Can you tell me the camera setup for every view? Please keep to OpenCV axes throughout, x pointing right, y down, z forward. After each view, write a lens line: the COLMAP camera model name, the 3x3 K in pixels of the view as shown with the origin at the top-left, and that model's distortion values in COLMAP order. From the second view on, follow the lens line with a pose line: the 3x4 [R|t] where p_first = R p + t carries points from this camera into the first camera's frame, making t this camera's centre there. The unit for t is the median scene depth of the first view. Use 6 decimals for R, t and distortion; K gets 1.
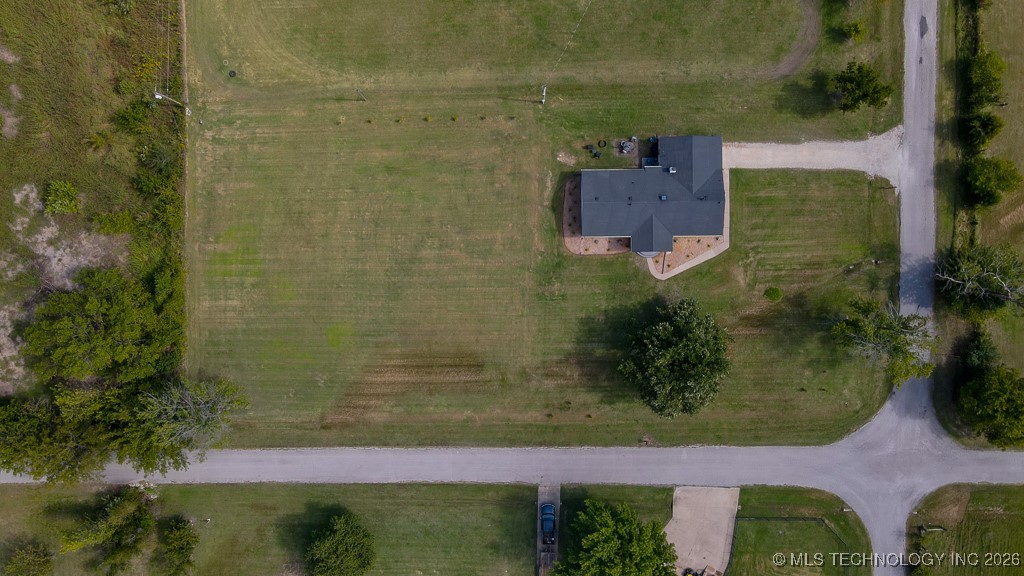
lens RADIAL K [[750.7, 0, 501.4], [0, 750.7, 283.2], [0, 0, 1]] dist [-0.003331, 0.039815]
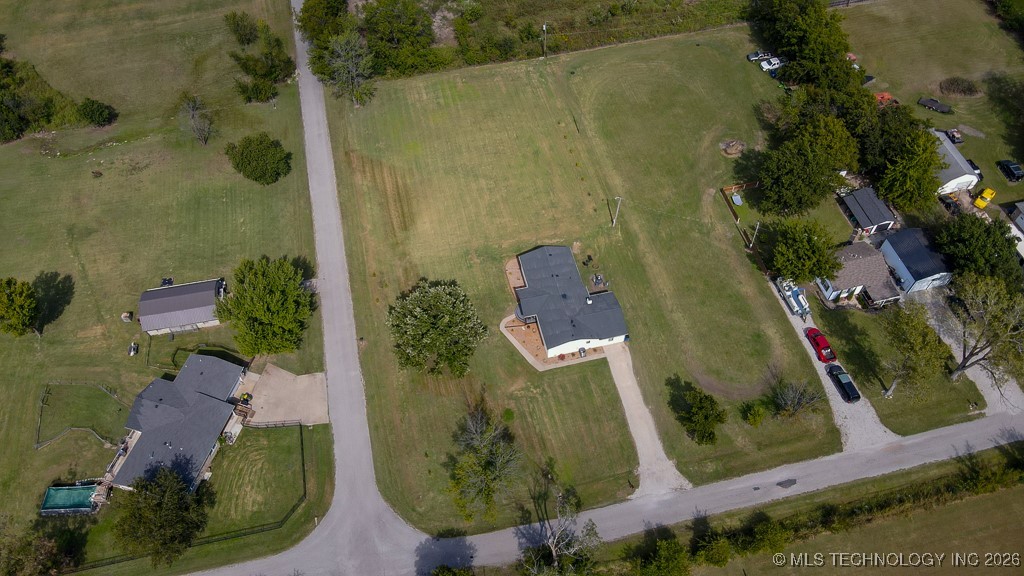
lens RADIAL K [[750.7, 0, 501.4], [0, 750.7, 283.2], [0, 0, 1]] dist [-0.003331, 0.039815]
pose [[0.211389, 0.805633, -0.553417, 0.812161], [-0.977380, 0.170446, -0.125205, 0.129257], [-0.006541, 0.567365, 0.823440, -0.015720]]
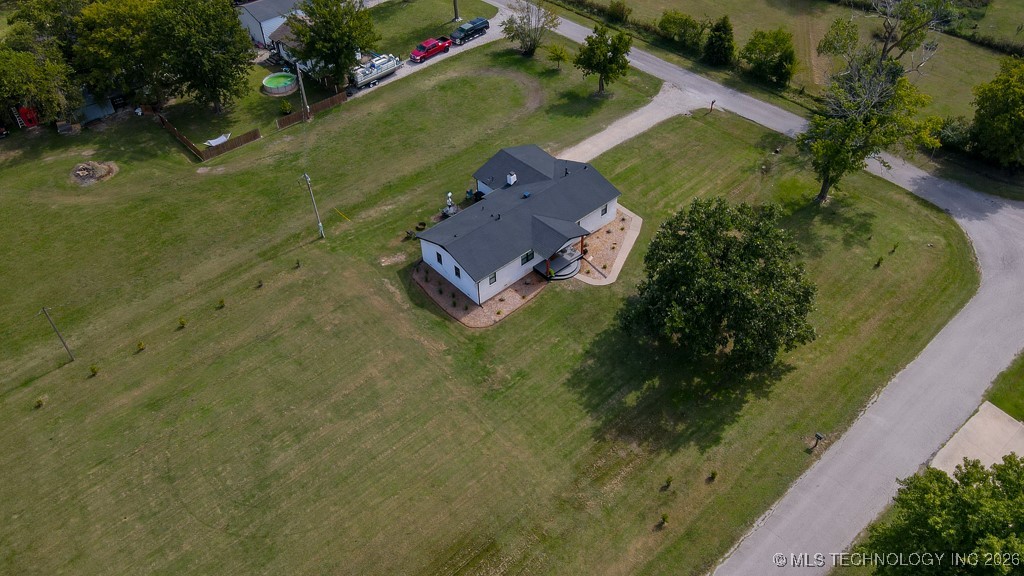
lens RADIAL K [[750.7, 0, 501.4], [0, 750.7, 283.2], [0, 0, 1]] dist [-0.003331, 0.039815]
pose [[0.757606, -0.450066, 0.472730, -0.178939], [0.651615, 0.479538, -0.587742, 0.325036], [0.037831, 0.753315, 0.656571, 0.555814]]
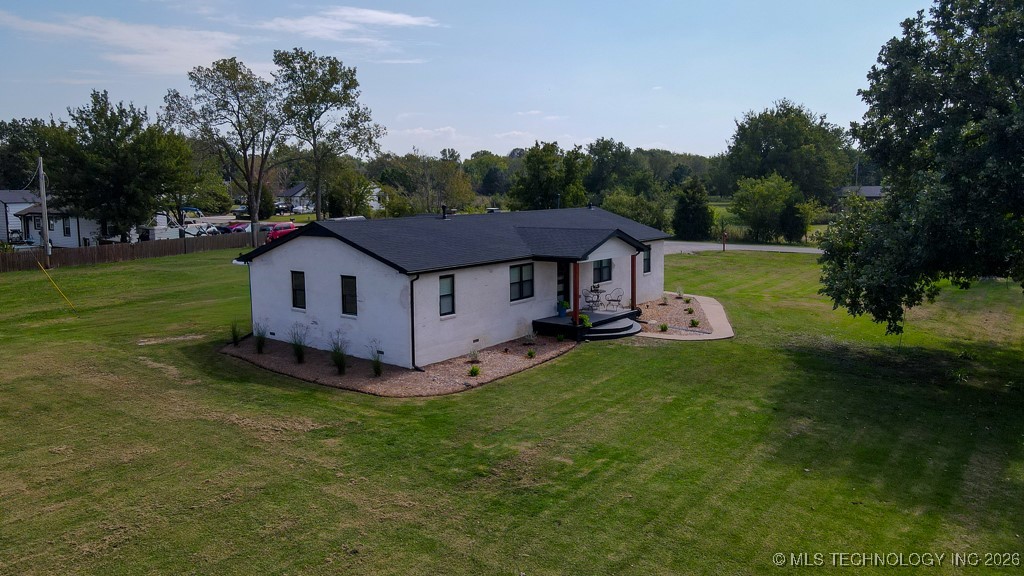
lens RADIAL K [[754.3, 0, 502.9], [0, 754.3, 289.0], [0, 0, 1]] dist [0.017552, 0.002869]
pose [[0.609553, -0.091961, 0.787393, -0.056575], [0.792563, 0.049405, -0.607785, 0.098578], [0.016992, 0.994536, 0.103000, 0.951710]]
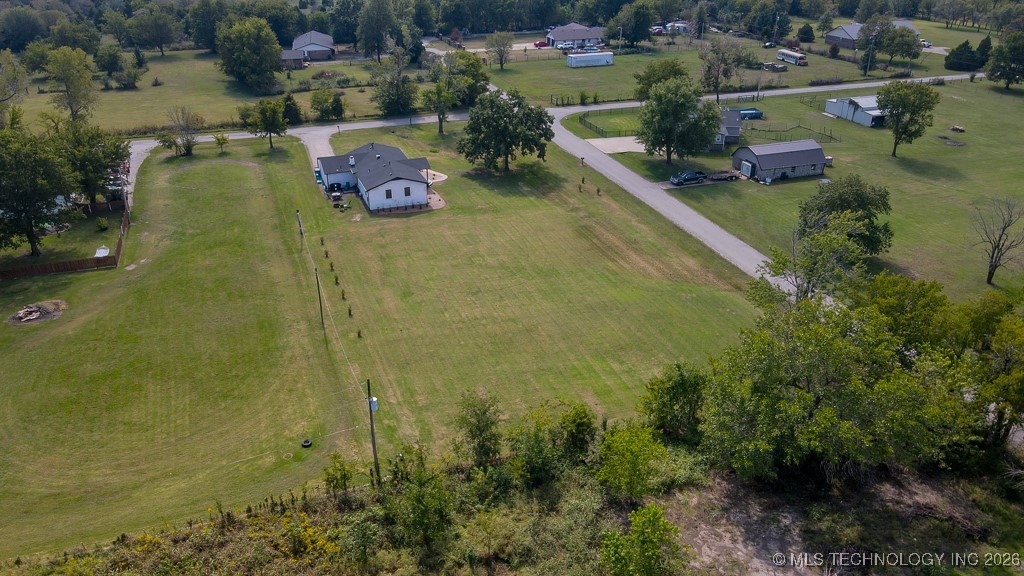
lens RADIAL K [[750.7, 0, 501.4], [0, 750.7, 283.2], [0, 0, 1]] dist [-0.003331, 0.039815]
pose [[-0.332643, -0.401834, 0.853158, -0.856227], [0.942442, -0.174207, 0.285403, -0.282586], [0.033941, 0.898989, 0.436654, 0.649049]]
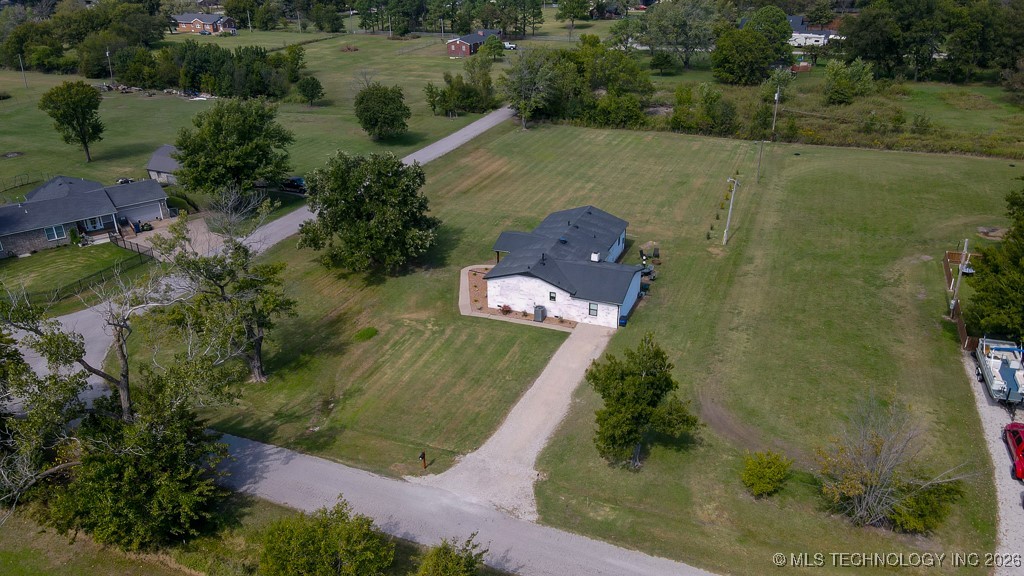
lens RADIAL K [[754.3, 0, 502.9], [0, 754.3, 289.0], [0, 0, 1]] dist [0.017552, 0.002869]
pose [[-0.403039, 0.420685, -0.812763, 0.830211], [-0.915176, -0.181860, 0.359694, -0.322284], [0.003508, 0.888792, 0.458297, 0.665190]]
